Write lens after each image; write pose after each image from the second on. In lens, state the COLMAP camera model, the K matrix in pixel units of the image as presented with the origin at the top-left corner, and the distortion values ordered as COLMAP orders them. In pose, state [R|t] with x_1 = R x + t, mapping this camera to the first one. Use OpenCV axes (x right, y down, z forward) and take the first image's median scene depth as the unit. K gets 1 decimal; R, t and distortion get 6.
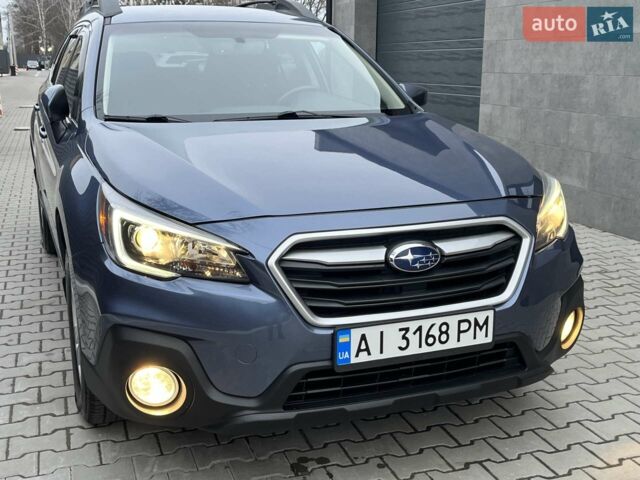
lens RADIAL K [[763.4, 0, 320.7], [0, 763.4, 214.2], [0, 0, 1]] dist [0.011443, -0.003028]
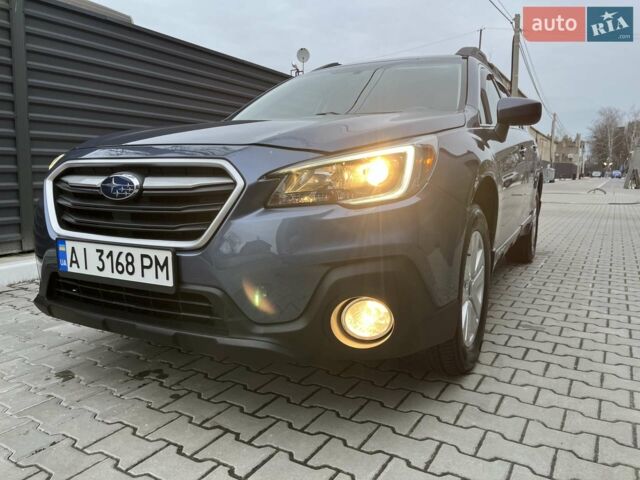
lens RADIAL K [[479.8, 0, 321.7], [0, 479.8, 241.6], [0, 0, 1]] dist [0.064454, -0.103270]
pose [[0.640743, 0.104233, -0.760647, 0.800229], [-0.147842, 0.988950, 0.010980, 0.081466], [0.753387, 0.105420, 0.649072, 0.768225]]
